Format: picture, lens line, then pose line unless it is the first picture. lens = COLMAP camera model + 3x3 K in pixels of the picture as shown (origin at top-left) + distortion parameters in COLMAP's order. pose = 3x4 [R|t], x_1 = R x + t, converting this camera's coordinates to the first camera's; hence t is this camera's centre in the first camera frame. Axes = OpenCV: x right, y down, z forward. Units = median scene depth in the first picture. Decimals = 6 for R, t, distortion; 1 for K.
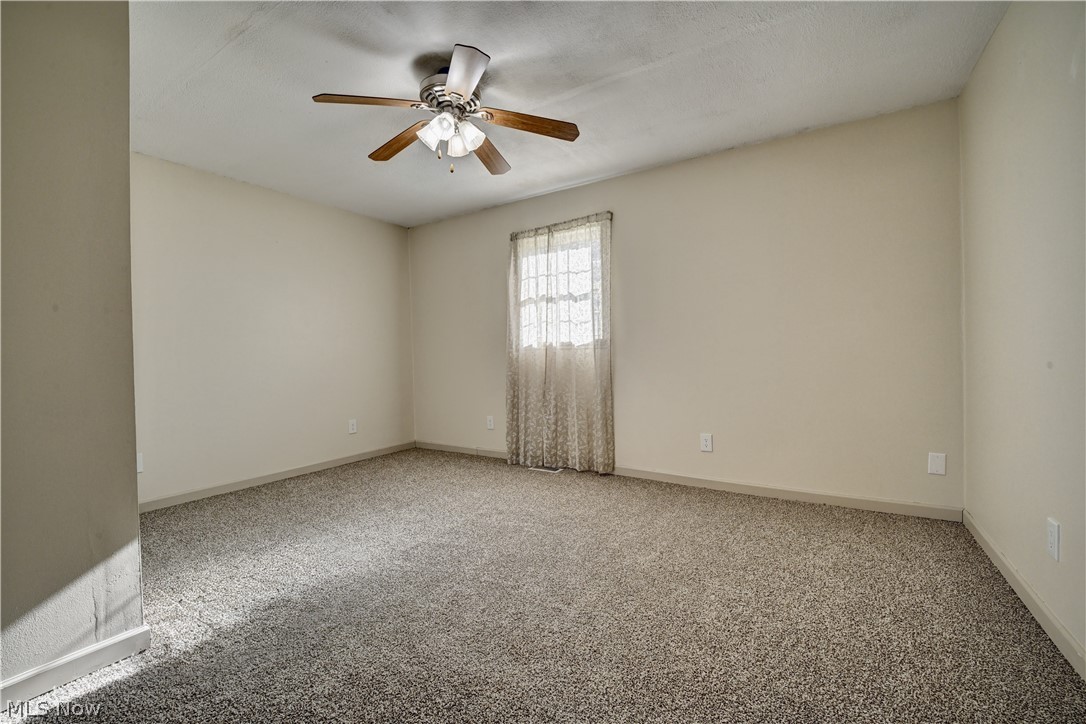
lens RADIAL K [[448.6, 0, 543.0], [0, 448.6, 362.0], [0, 0, 1]] dist [0.000843, -0.009334]
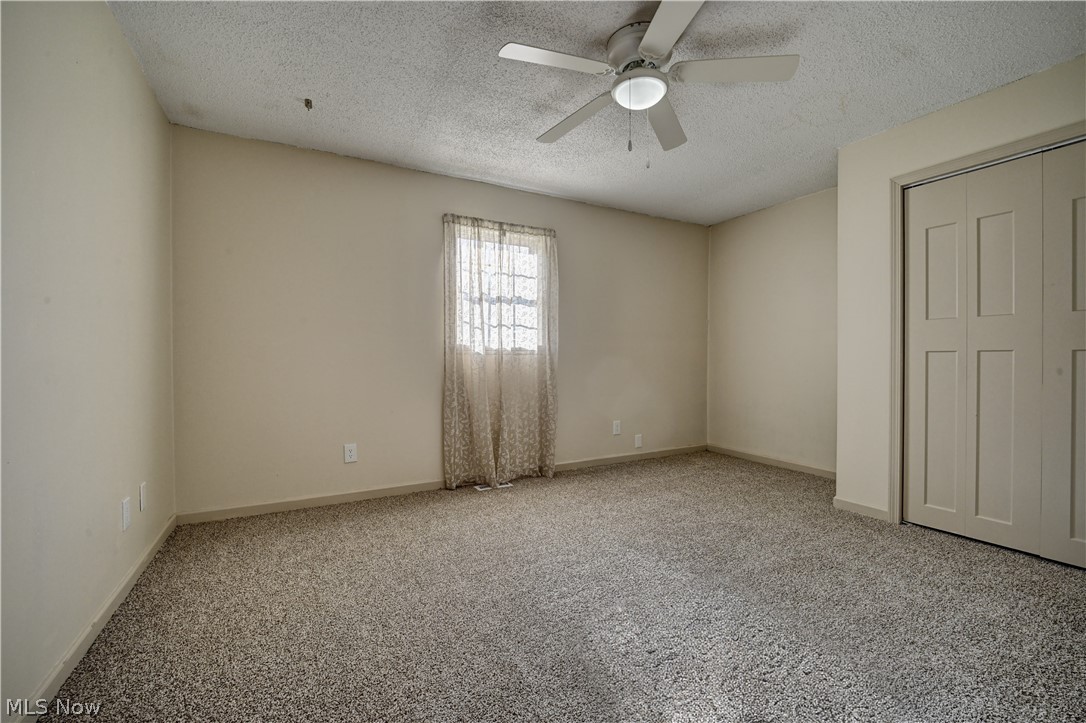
lens RADIAL K [[448.6, 0, 543.0], [0, 448.6, 361.5], [0, 0, 1]] dist [0.000843, -0.009334]
pose [[0.476682, 0.004635, 0.879064, -0.765926], [0.010452, 0.999886, -0.010940, -0.001603], [-0.879014, 0.014403, 0.476579, 0.483907]]
